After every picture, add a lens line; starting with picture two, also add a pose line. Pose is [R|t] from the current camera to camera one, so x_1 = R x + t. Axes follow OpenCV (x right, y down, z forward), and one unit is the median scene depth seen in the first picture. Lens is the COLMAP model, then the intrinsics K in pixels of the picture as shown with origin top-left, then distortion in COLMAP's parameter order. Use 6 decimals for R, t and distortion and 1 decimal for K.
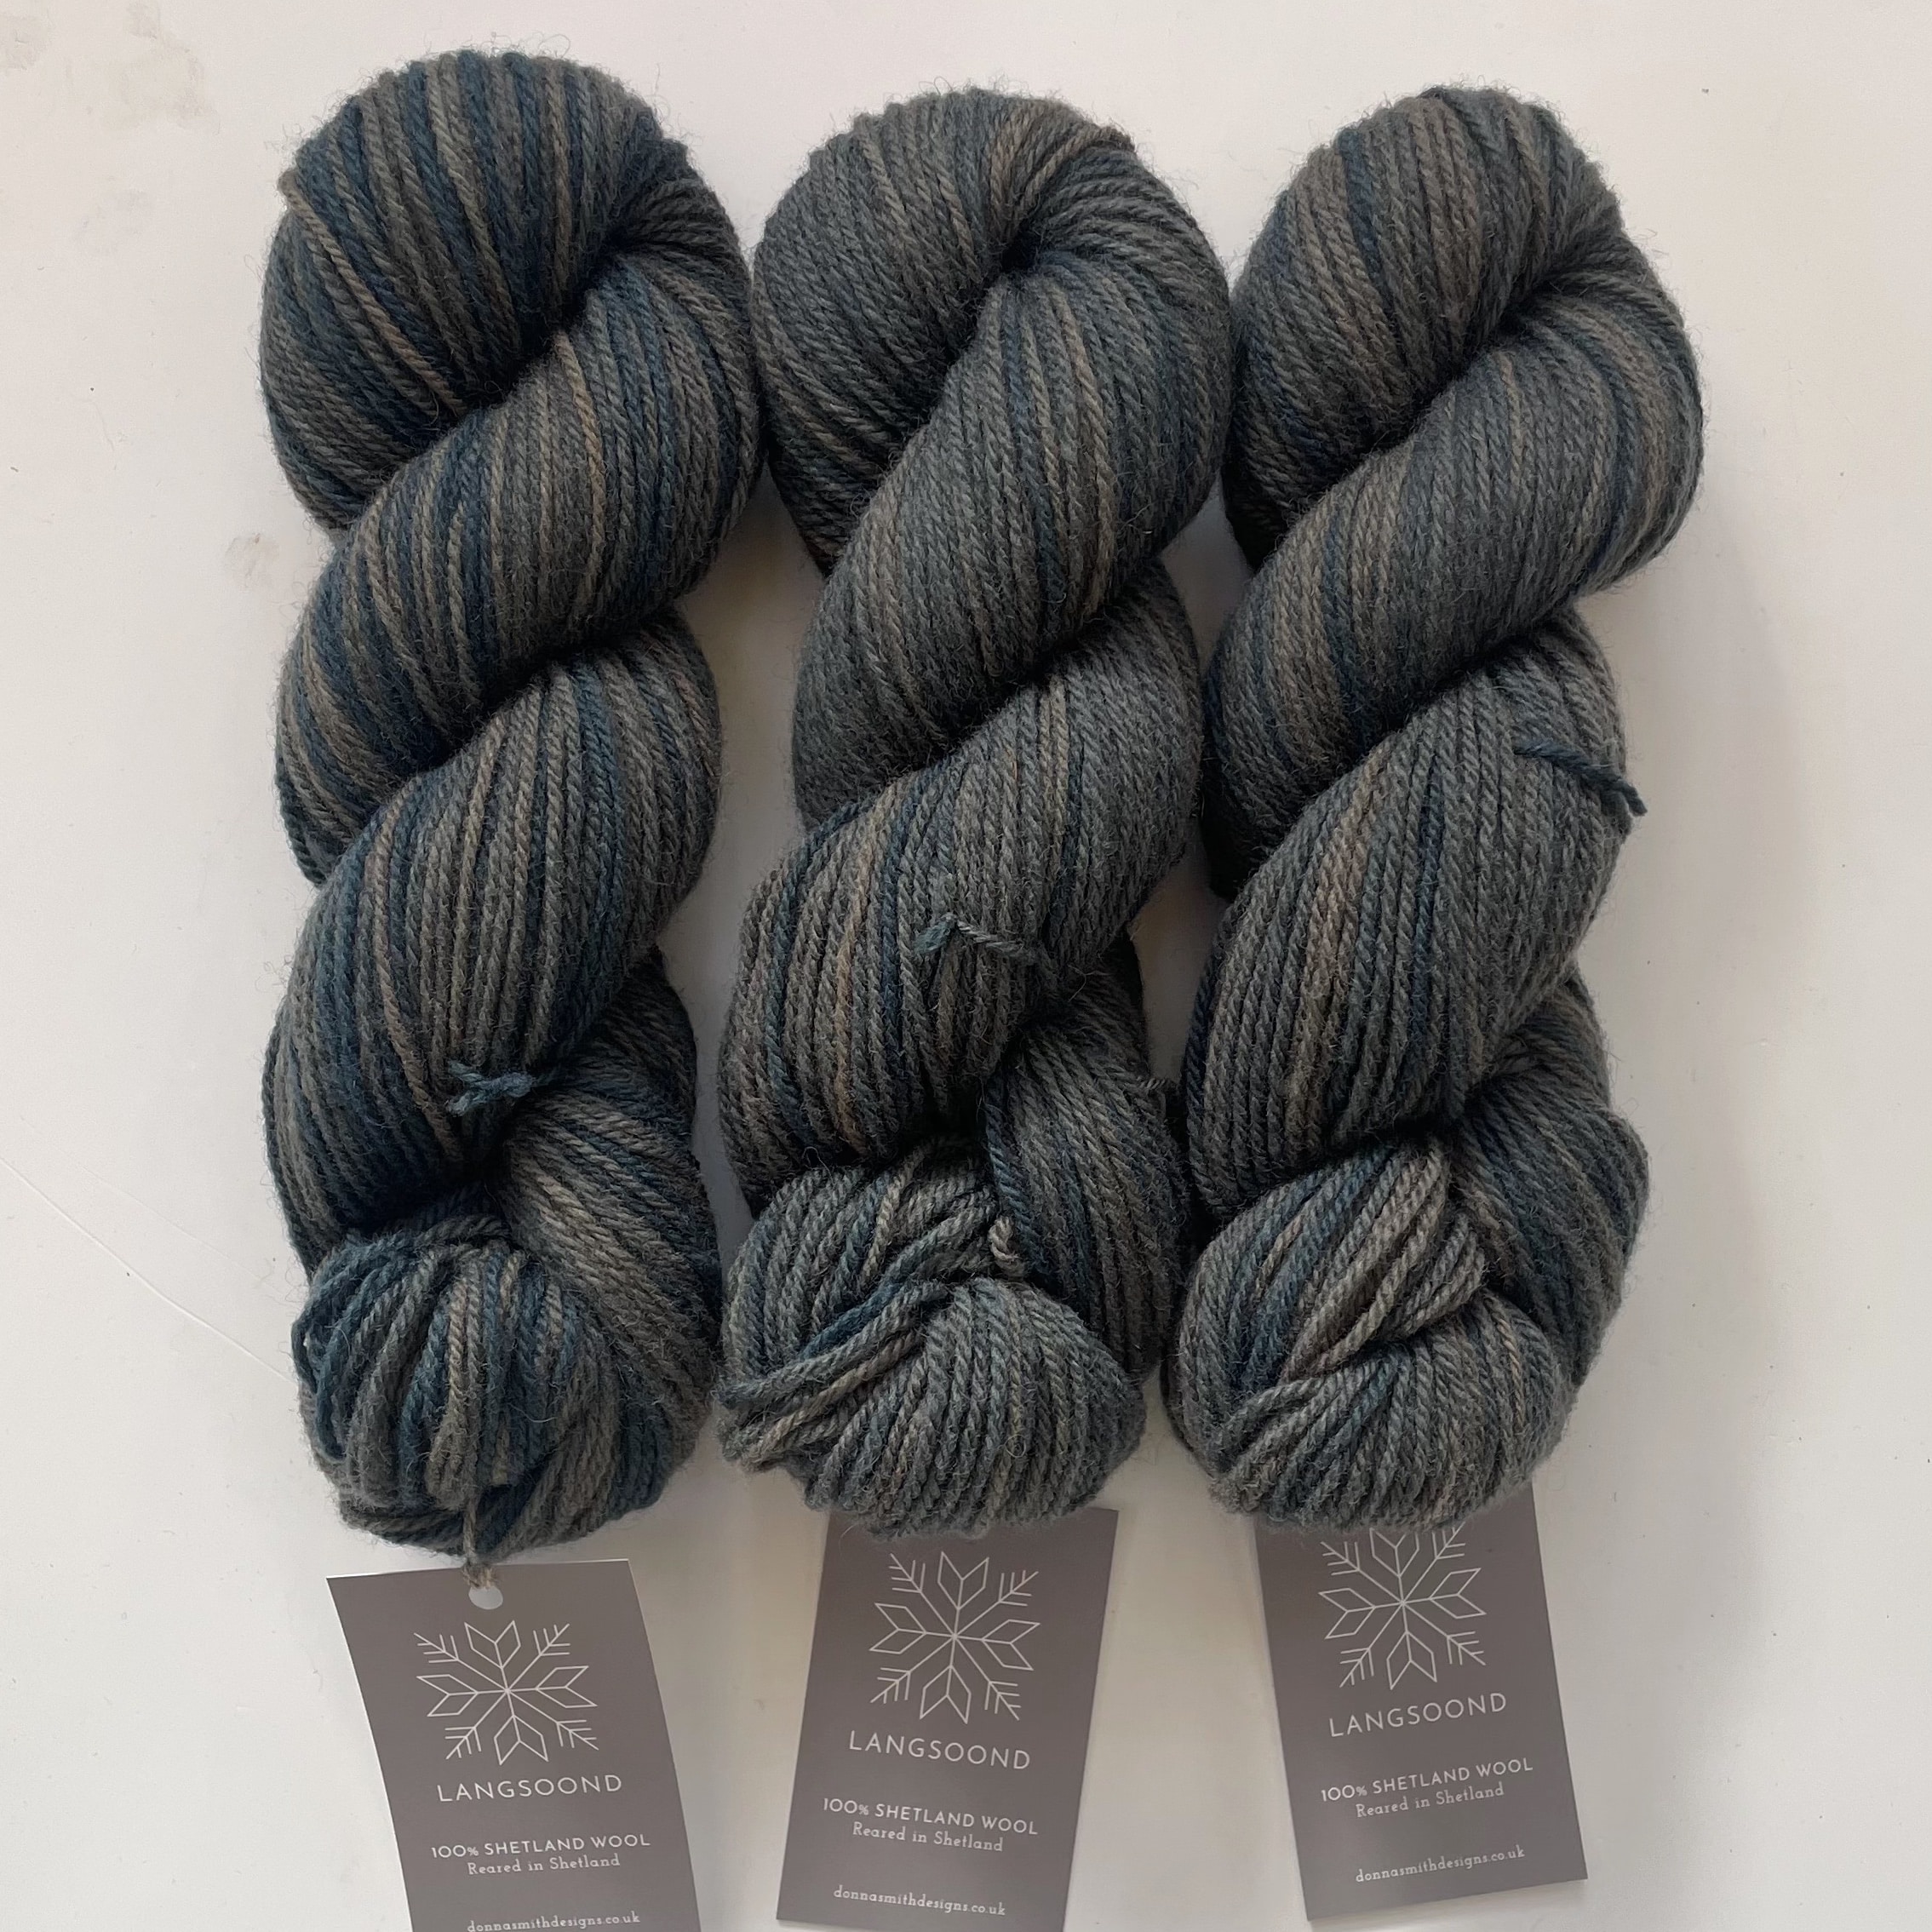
lens RADIAL K [[1687.4, 0, 919.5], [0, 1687.4, 964.7], [0, 0, 1]] dist [0.050739, -0.086968]
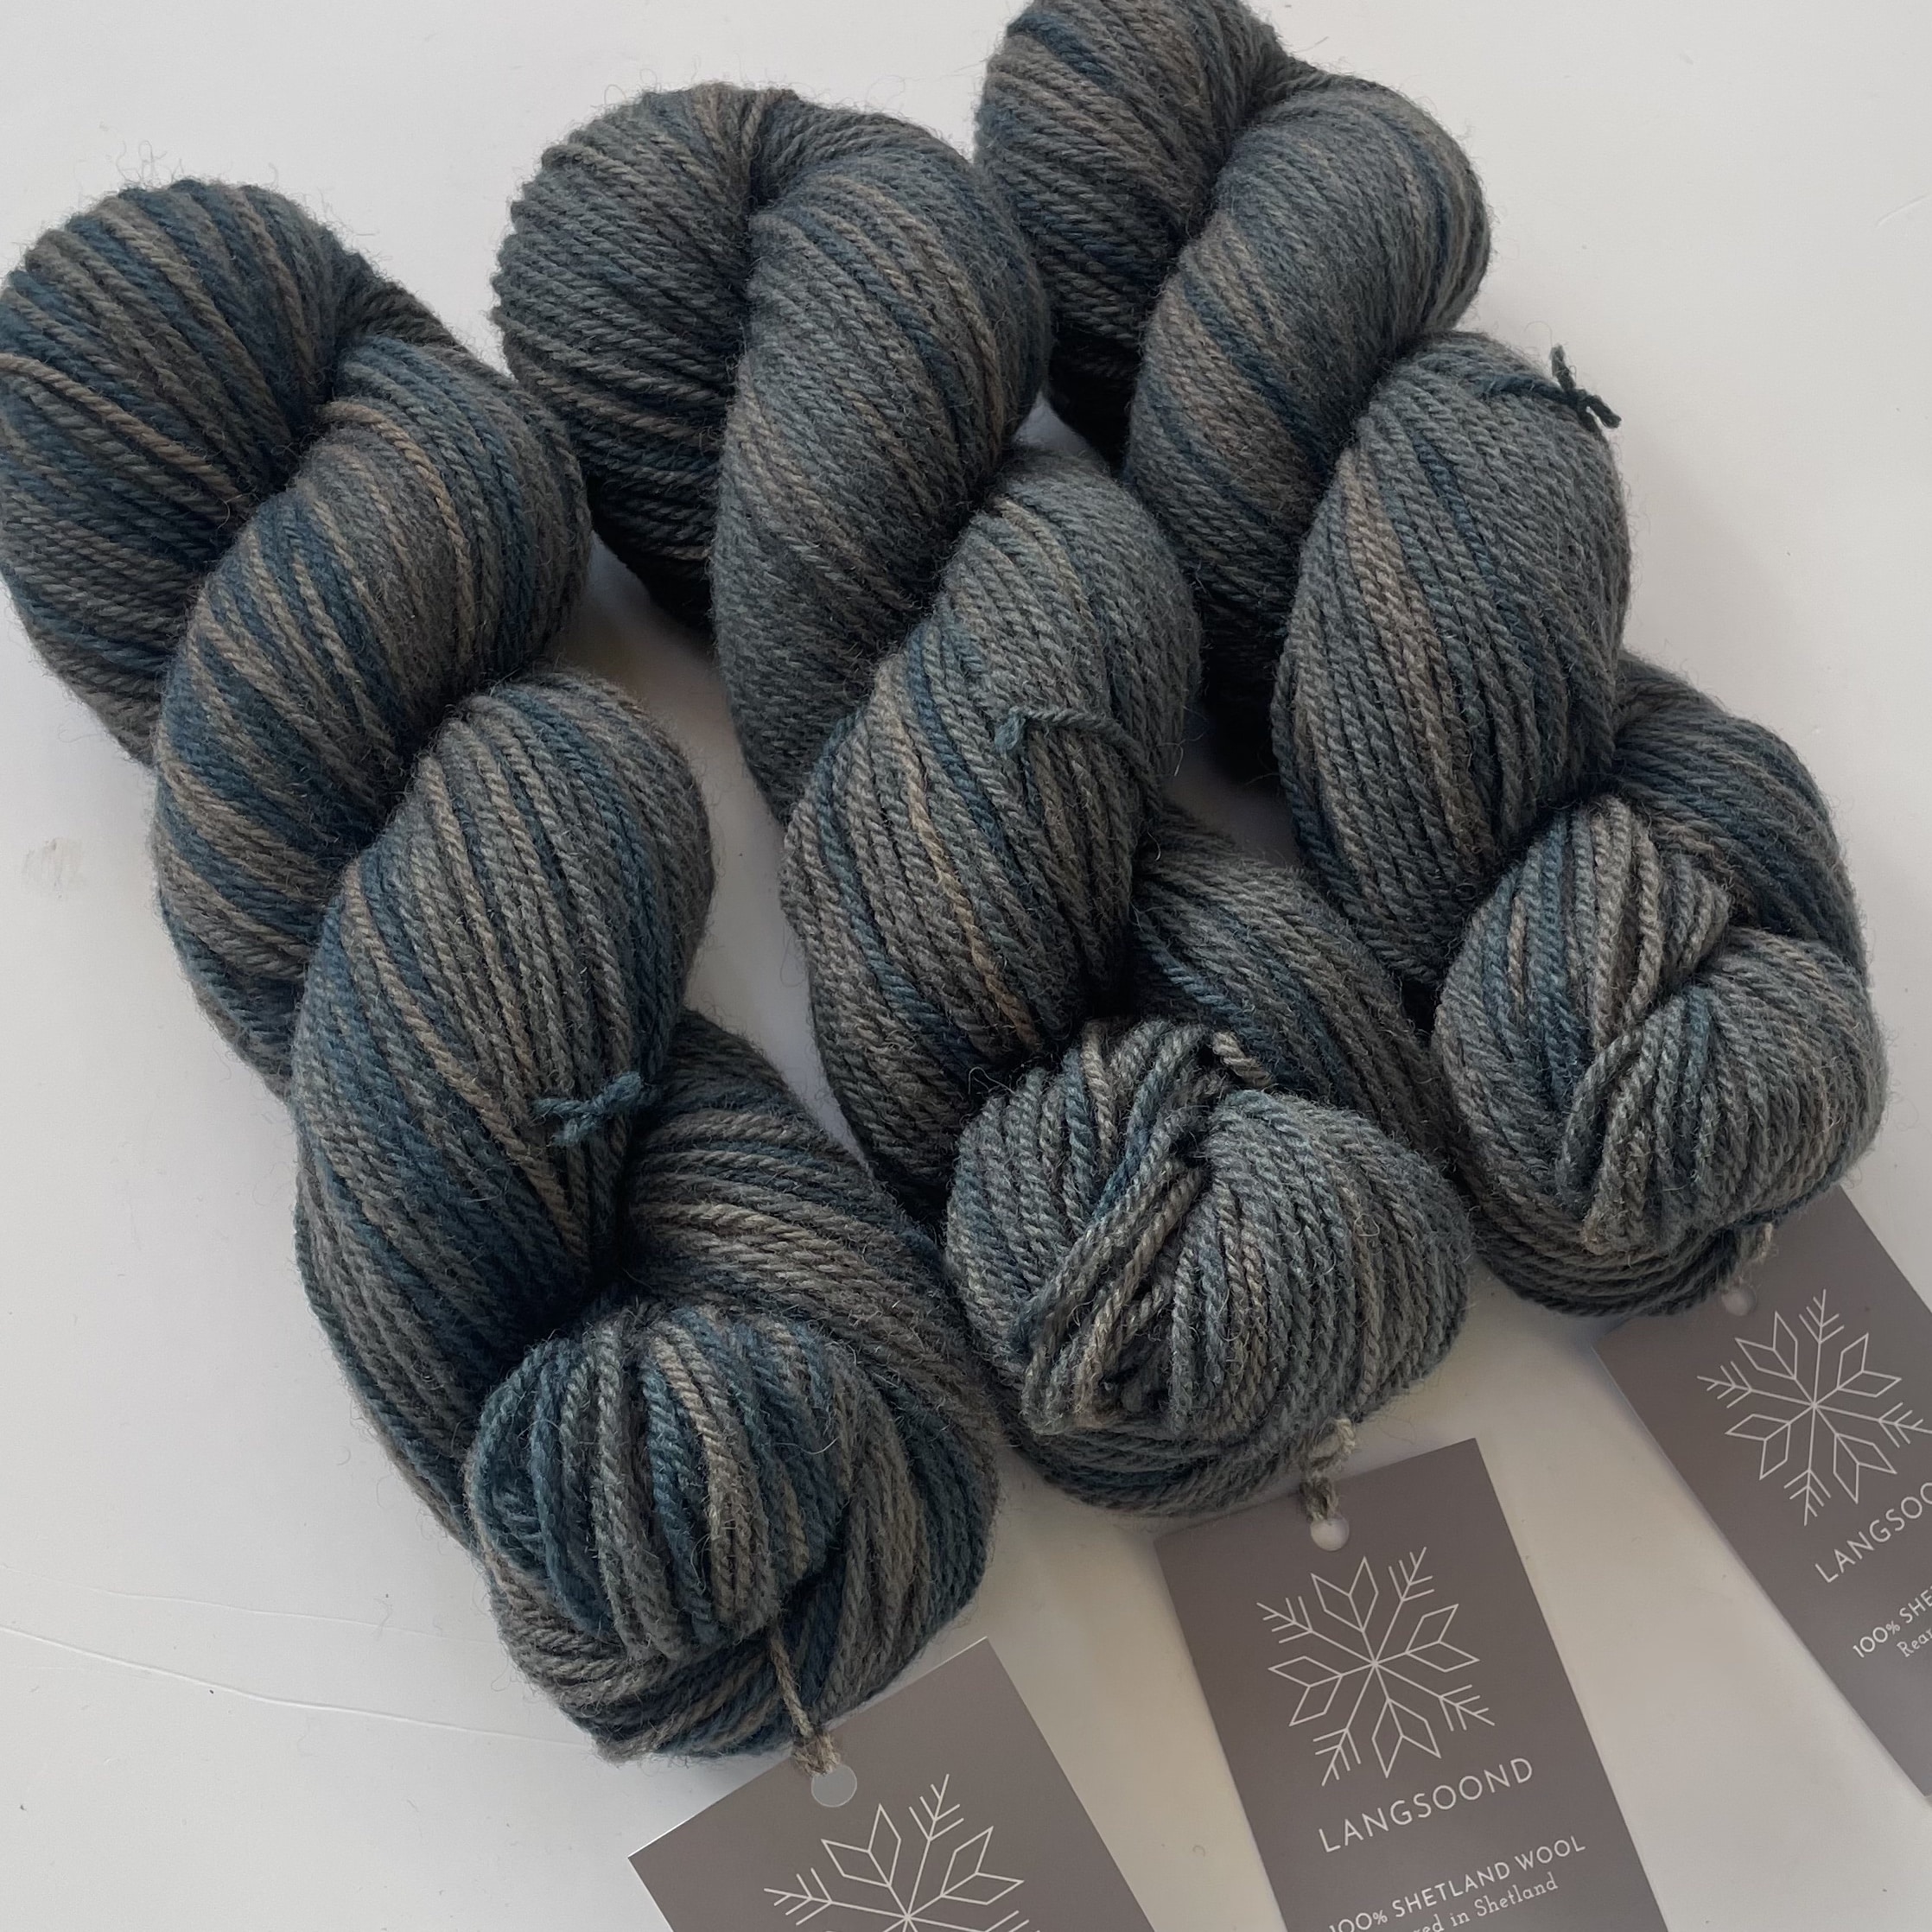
lens RADIAL K [[1872.0, 0, 1019.3], [0, 1872.0, 968.3], [0, 0, 1]] dist [0.044439, -0.076247]
pose [[0.901203, -0.399747, 0.167436, -0.185500], [0.427643, 0.882938, -0.193757, 0.261959], [-0.070382, 0.246218, 0.966656, 0.099341]]
